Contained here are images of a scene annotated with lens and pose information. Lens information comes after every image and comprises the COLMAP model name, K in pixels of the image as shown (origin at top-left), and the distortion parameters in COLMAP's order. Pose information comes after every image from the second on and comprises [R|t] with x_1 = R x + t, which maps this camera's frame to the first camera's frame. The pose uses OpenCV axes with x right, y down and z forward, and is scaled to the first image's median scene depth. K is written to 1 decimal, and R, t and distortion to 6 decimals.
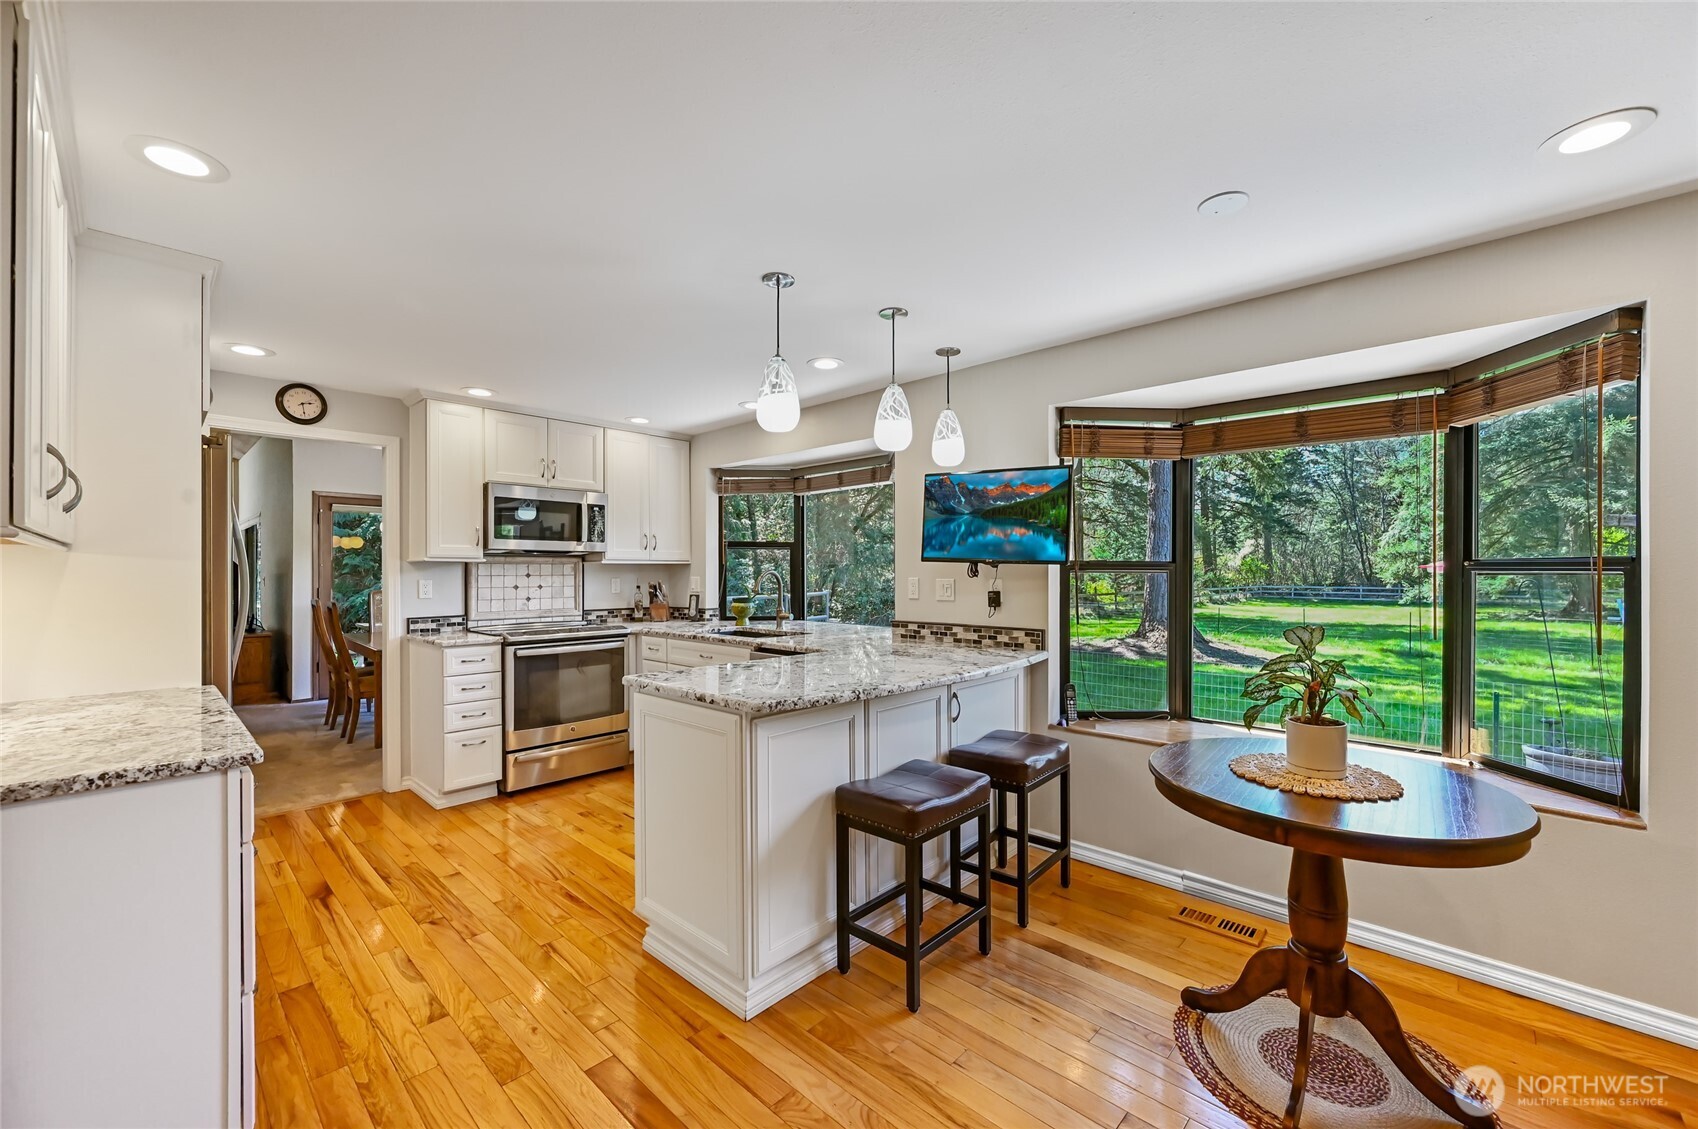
lens RADIAL K [[680.4, 0, 849.0], [0, 680.4, 564.5], [0, 0, 1]] dist [-0.001416, -0.000019]
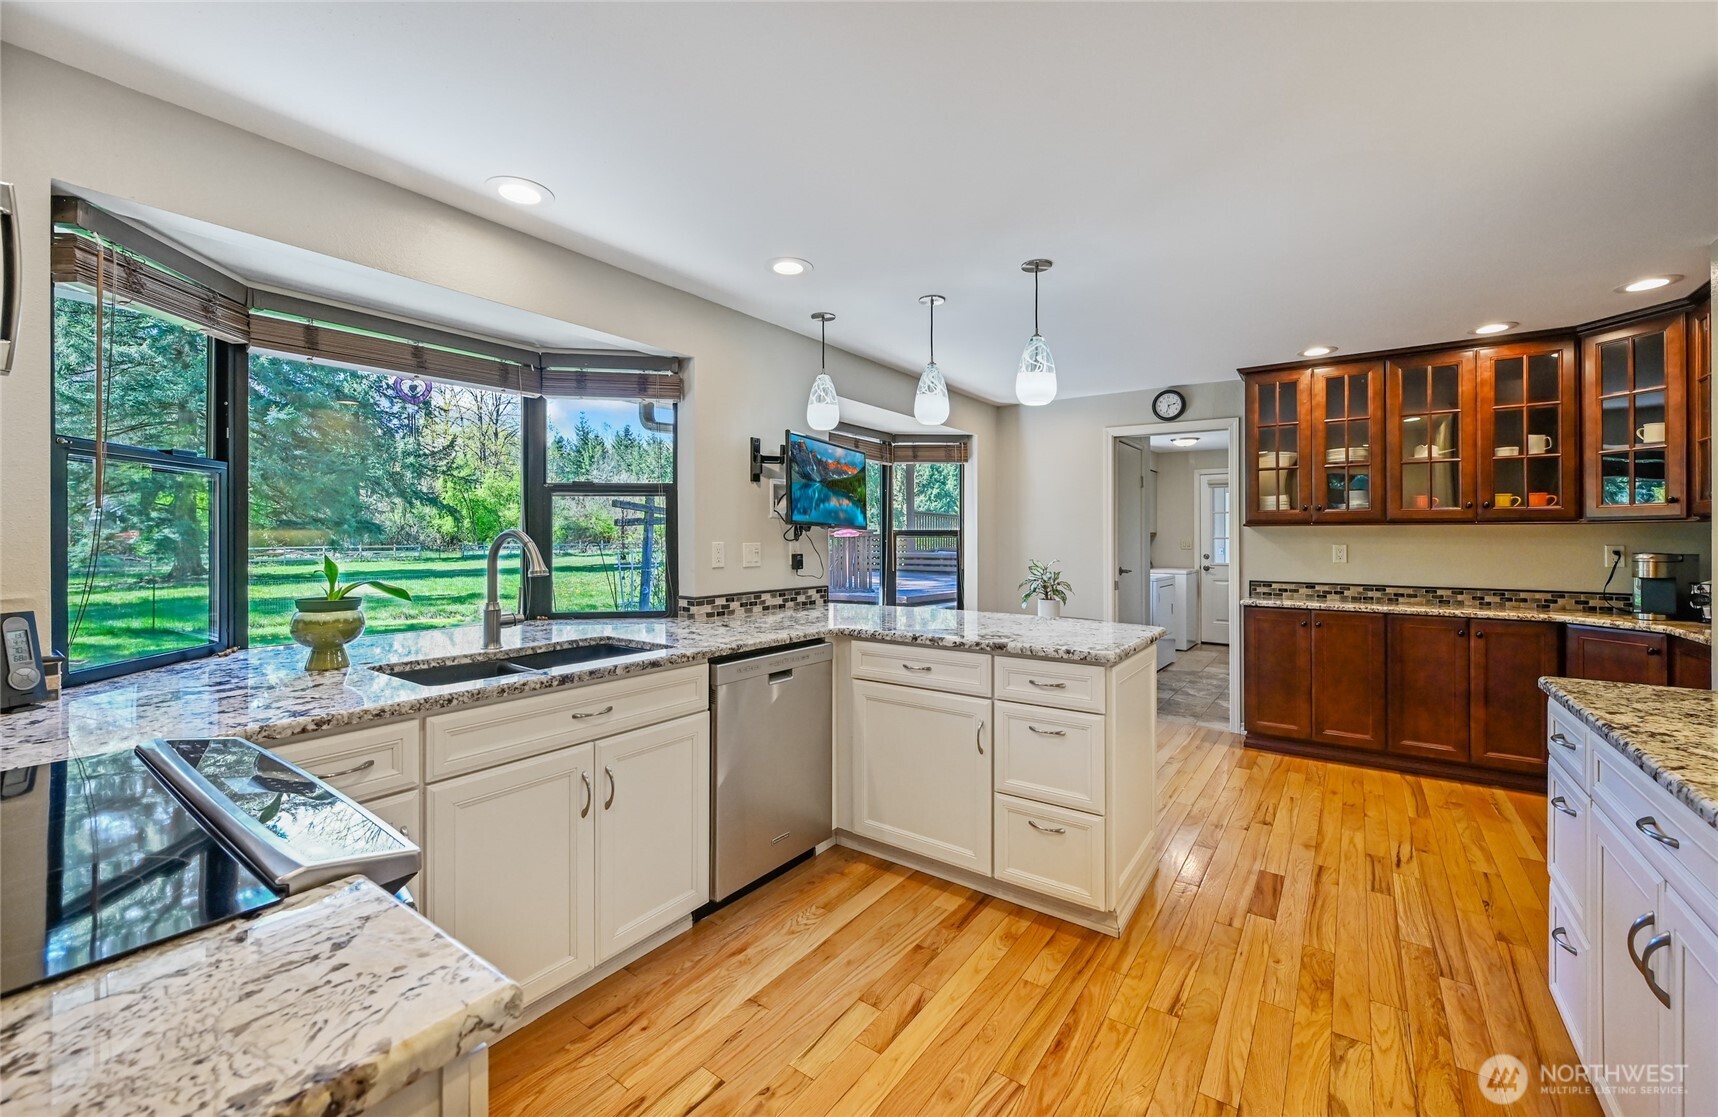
lens RADIAL K [[668.1, 0, 853.7], [0, 668.1, 536.2], [0, 0, 1]] dist [0.001123, -0.007583]
pose [[-0.121482, 0.004051, 0.992585, -0.734292], [-0.011487, 0.999919, -0.005487, 0.013413], [-0.992527, -0.012068, -0.121425, 0.925719]]
